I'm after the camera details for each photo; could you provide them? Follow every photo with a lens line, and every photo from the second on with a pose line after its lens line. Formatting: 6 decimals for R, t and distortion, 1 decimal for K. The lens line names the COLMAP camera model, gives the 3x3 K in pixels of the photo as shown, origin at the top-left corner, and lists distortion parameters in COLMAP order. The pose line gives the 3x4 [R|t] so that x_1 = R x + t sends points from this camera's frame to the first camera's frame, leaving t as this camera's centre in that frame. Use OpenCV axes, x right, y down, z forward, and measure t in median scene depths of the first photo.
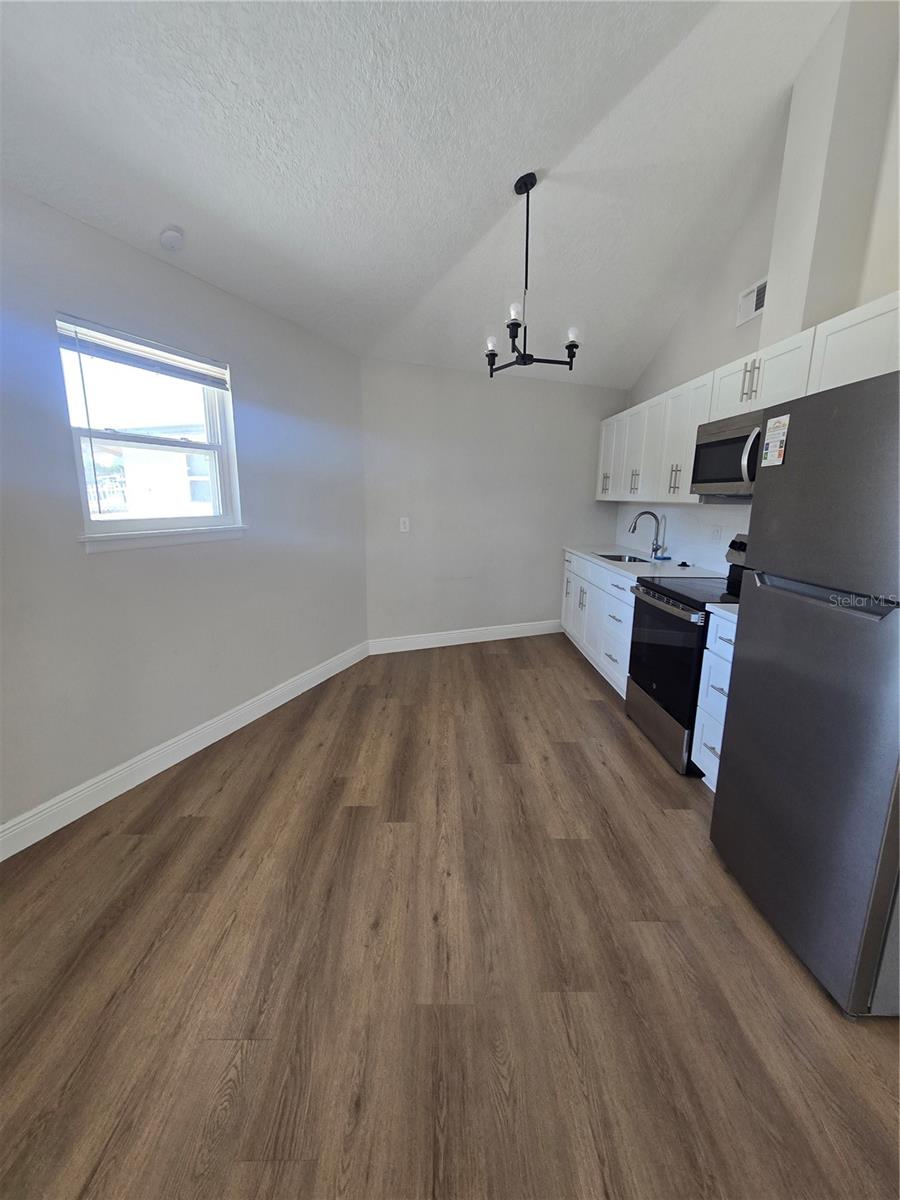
lens RADIAL K [[488.0, 0, 449.2], [0, 488.0, 596.8], [0, 0, 1]] dist [-0.011248, -0.000041]
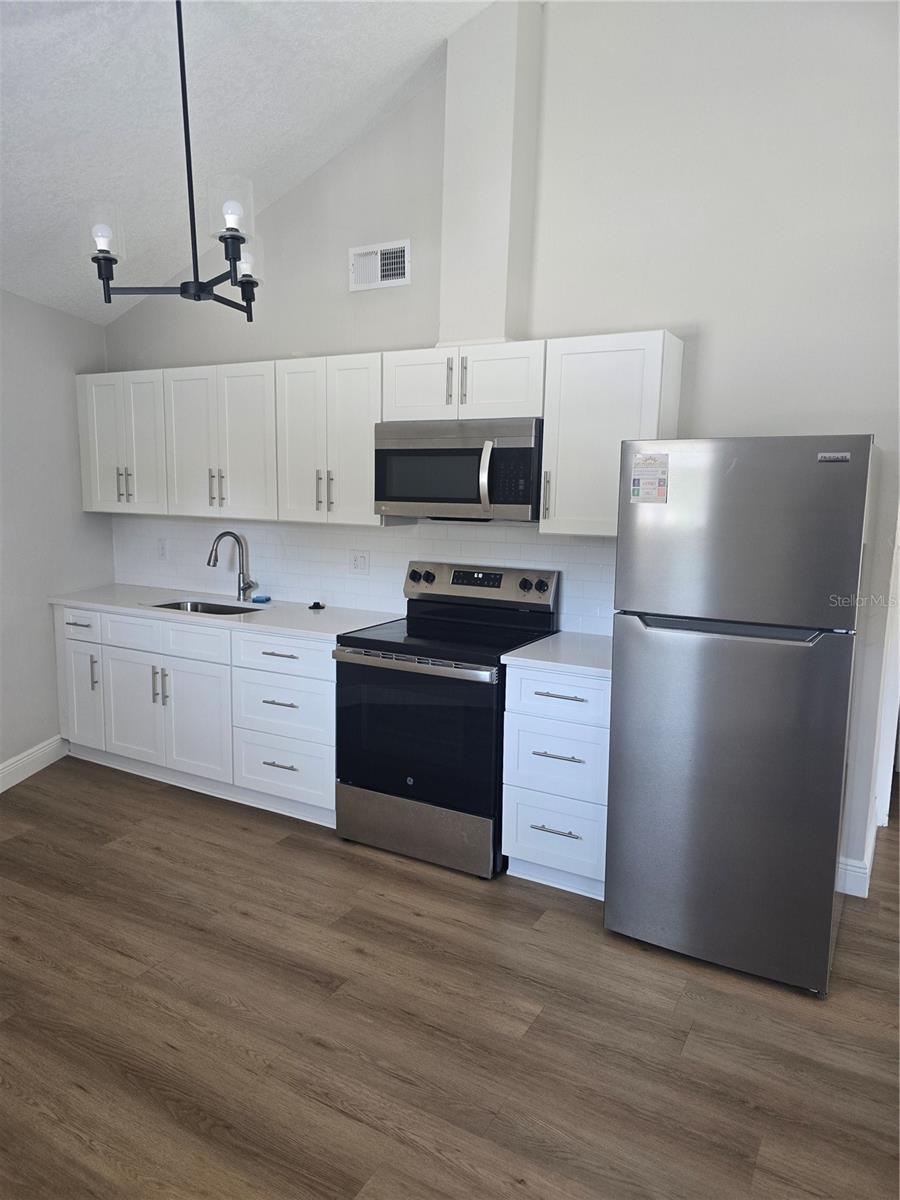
lens RADIAL K [[795.3, 0, 445.8], [0, 795.3, 595.5], [0, 0, 1]] dist [0.035394, -0.026708]
pose [[0.515074, -0.120377, 0.848651, -0.535058], [0.165619, 0.985408, 0.039256, -0.129394], [-0.840993, 0.120333, 0.527495, 0.314050]]
